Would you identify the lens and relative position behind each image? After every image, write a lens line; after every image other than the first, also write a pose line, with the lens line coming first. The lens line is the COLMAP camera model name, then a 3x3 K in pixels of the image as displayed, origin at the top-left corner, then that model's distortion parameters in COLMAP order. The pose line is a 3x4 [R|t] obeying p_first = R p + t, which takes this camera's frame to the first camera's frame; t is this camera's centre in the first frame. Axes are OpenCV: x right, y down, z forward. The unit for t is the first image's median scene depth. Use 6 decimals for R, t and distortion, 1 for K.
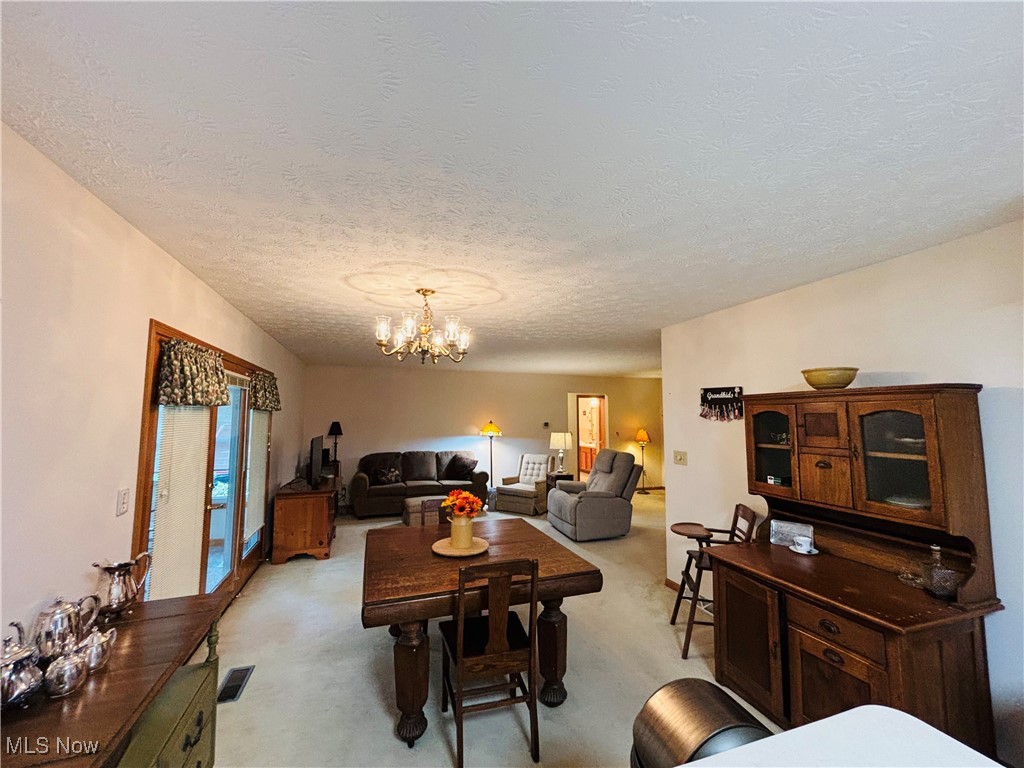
lens RADIAL K [[407.6, 0, 512.0], [0, 407.6, 384.0], [0, 0, 1]] dist [0.000176, -0.000225]
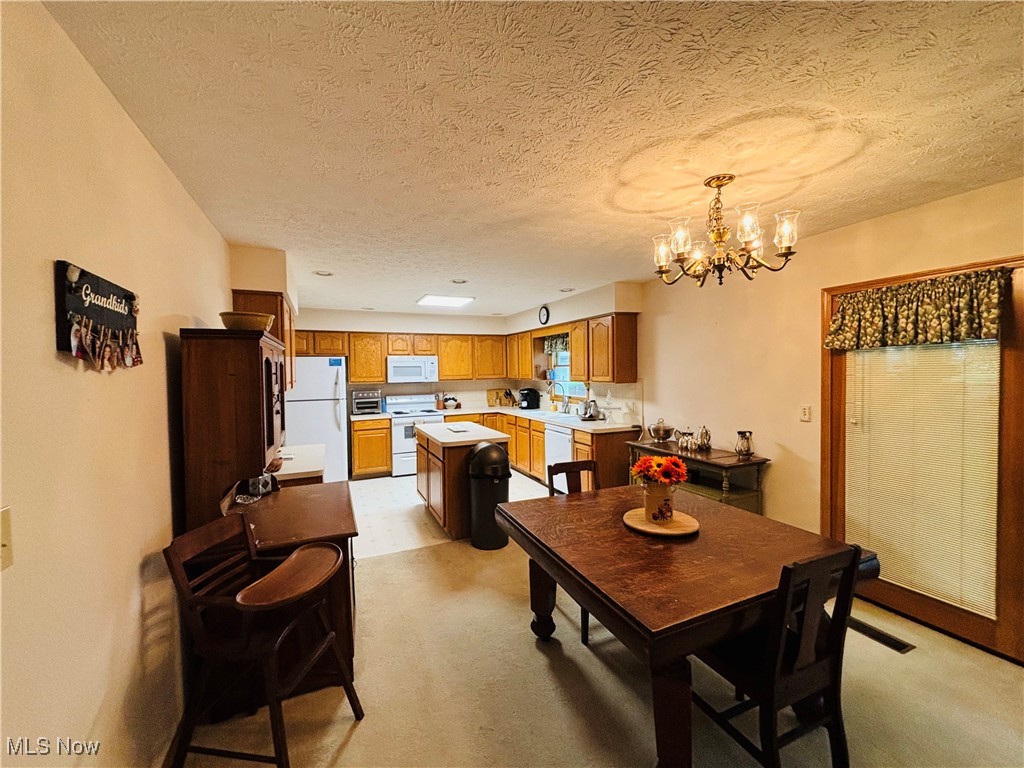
lens RADIAL K [[396.3, 0, 512.0], [0, 396.3, 384.0], [0, 0, 1]] dist [0.000245, -0.000039]
pose [[-0.996250, 0.015457, -0.085131, 0.208620], [0.019670, 0.998611, -0.048874, 0.150584], [0.084258, -0.050365, -0.995170, 1.640206]]
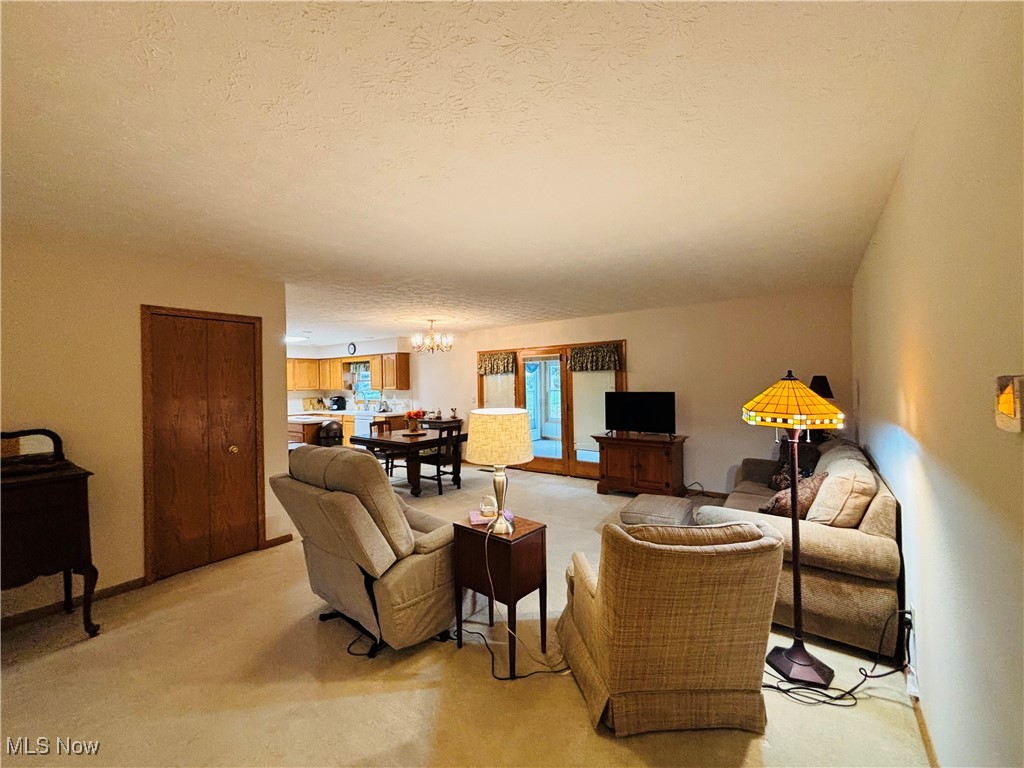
lens RADIAL K [[407.6, 0, 512.0], [0, 407.6, 384.0], [0, 0, 1]] dist [0.000176, -0.000225]
pose [[-0.813583, 0.010124, -0.581360, 0.737507], [0.062381, 0.995597, -0.069962, 0.299297], [0.578092, -0.093186, -0.810633, 3.062892]]
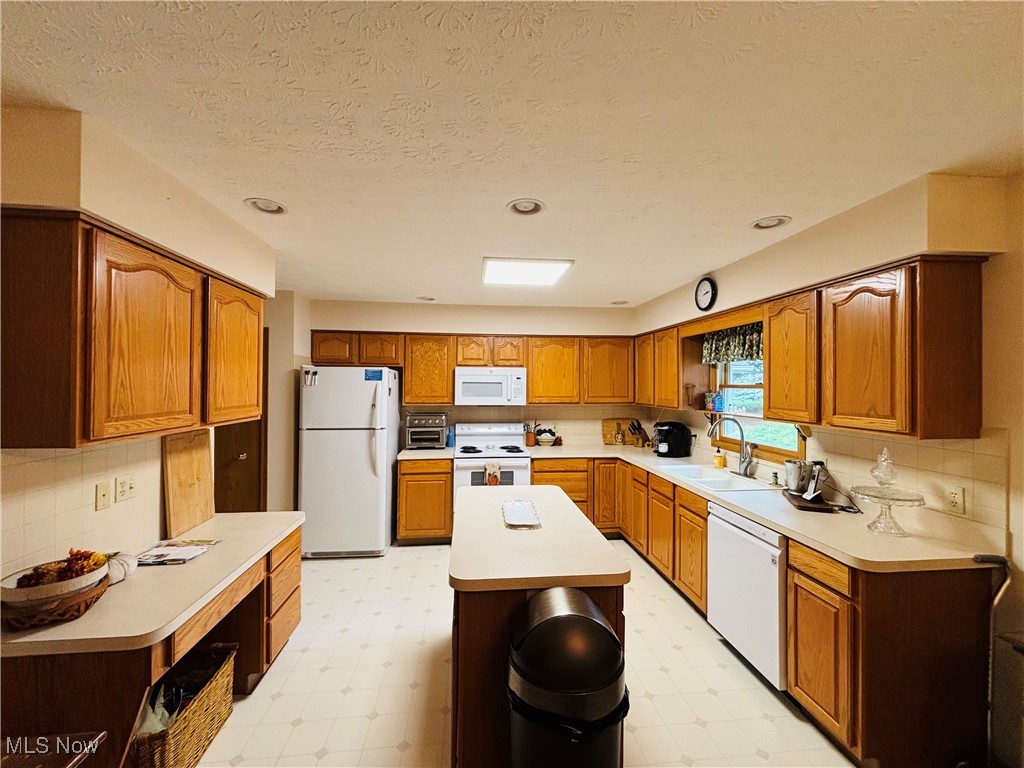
lens RADIAL K [[407.6, 0, 512.0], [0, 407.6, 384.0], [0, 0, 1]] dist [0.000176, -0.000225]
pose [[-0.973503, -0.006617, 0.228580, 0.132110], [-0.025853, 0.996357, -0.081263, 0.061386], [-0.227210, -0.085020, -0.970128, 0.863414]]
